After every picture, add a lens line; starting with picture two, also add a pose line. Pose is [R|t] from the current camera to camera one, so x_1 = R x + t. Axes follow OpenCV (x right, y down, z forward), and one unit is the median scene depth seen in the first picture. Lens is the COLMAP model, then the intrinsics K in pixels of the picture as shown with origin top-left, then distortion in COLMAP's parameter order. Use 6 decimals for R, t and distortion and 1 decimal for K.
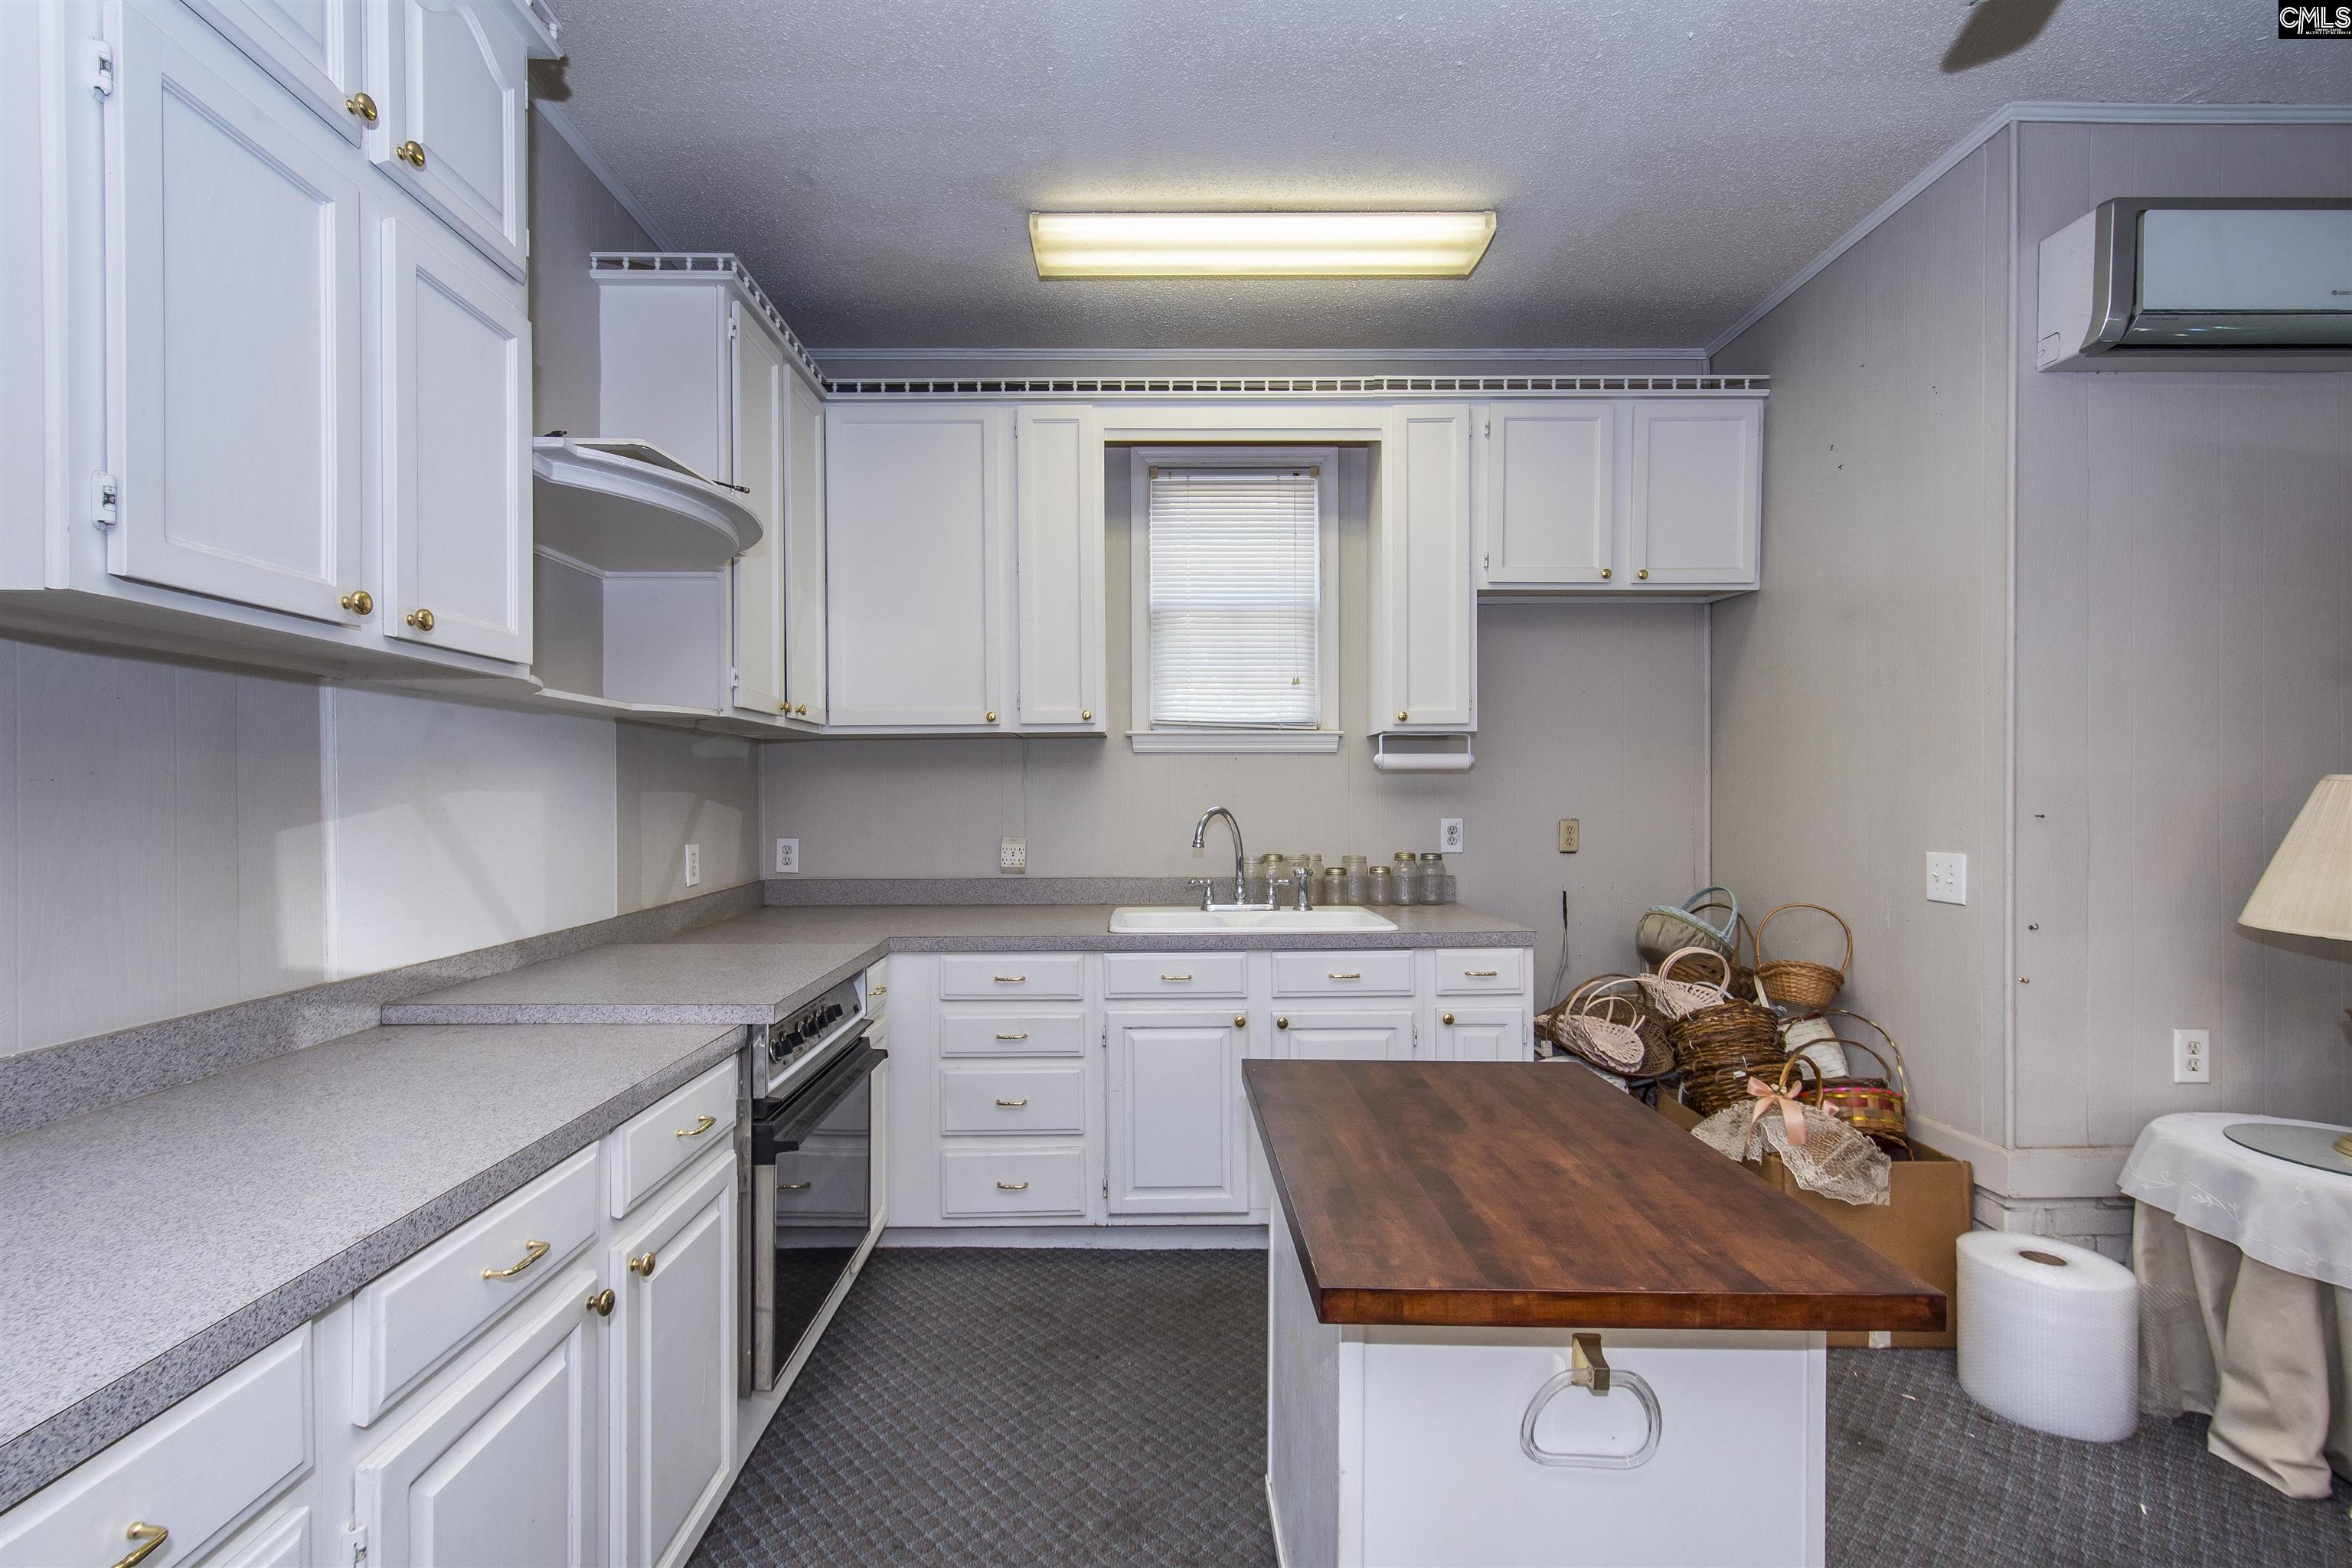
lens RADIAL K [[1041.3, 0, 1165.6], [0, 1041.3, 796.1], [0, 0, 1]] dist [-0.002861, -0.001045]
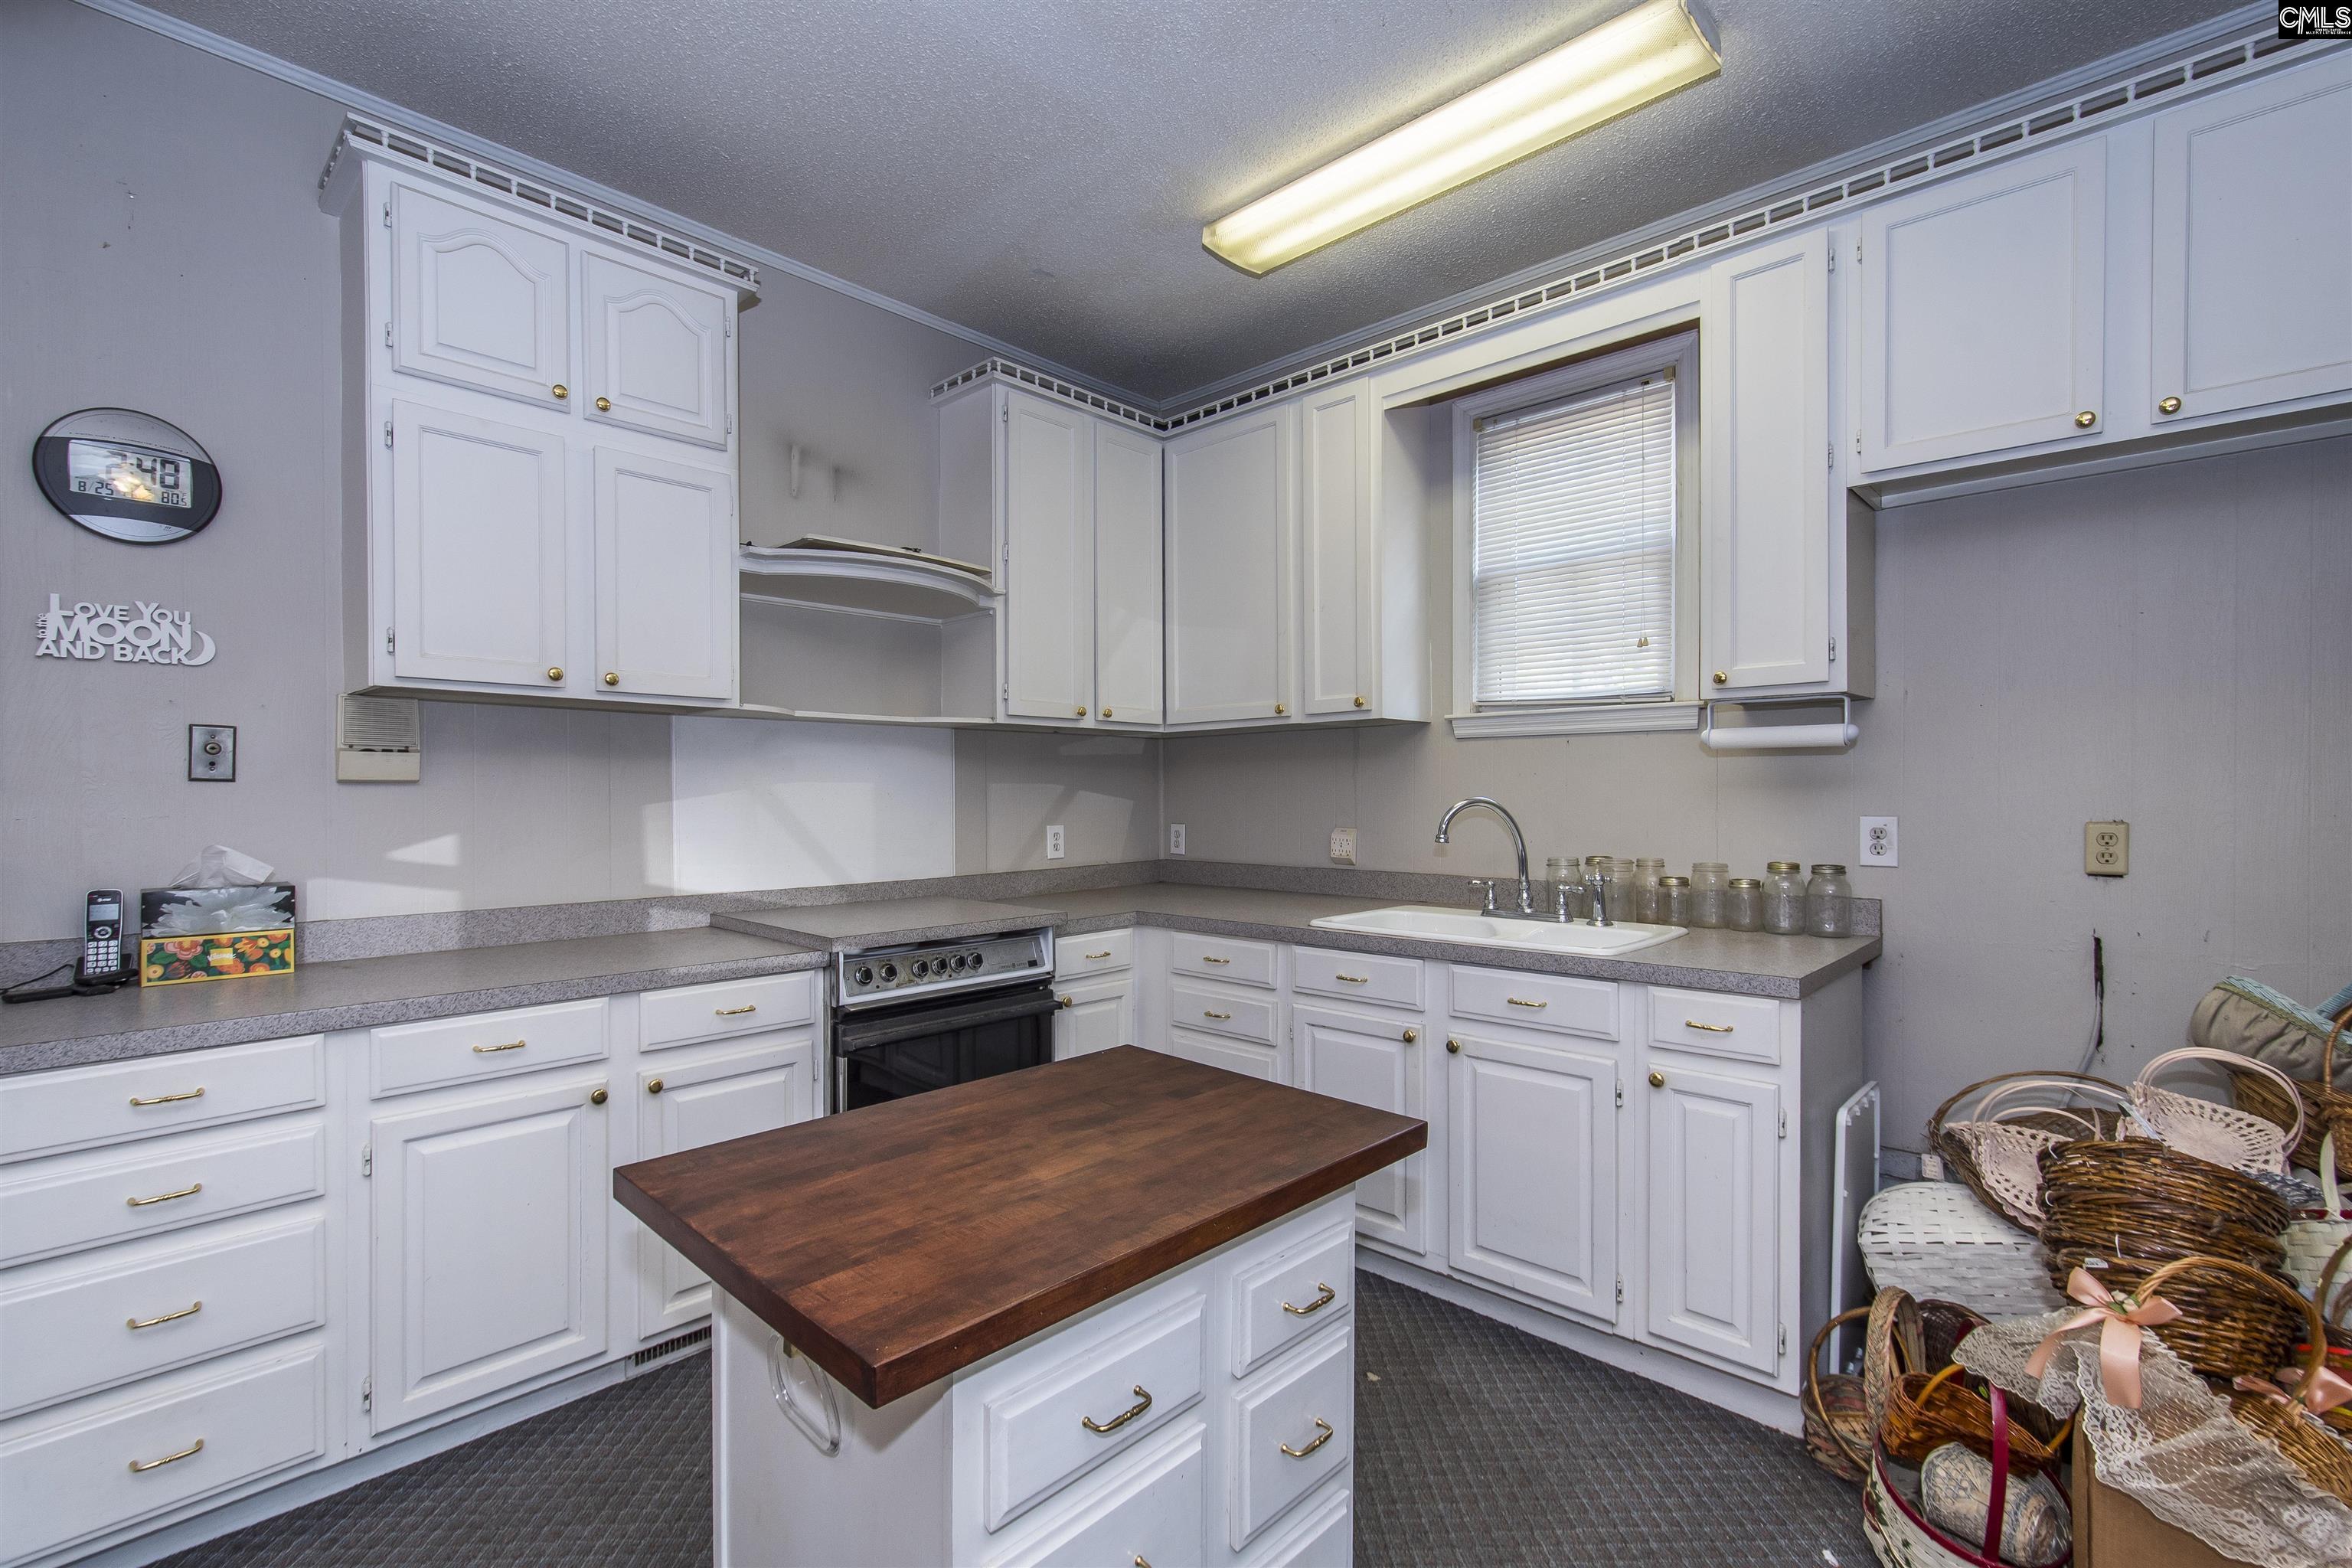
lens RADIAL K [[1041.3, 0, 1127.2], [0, 1041.3, 795.7], [0, 0, 1]] dist [-0.002861, -0.001045]
pose [[0.705428, 0.003533, -0.708773, 0.450700], [-0.000517, 0.999990, 0.004470, 0.004791], [0.708781, -0.002787, 0.705423, 0.167770]]
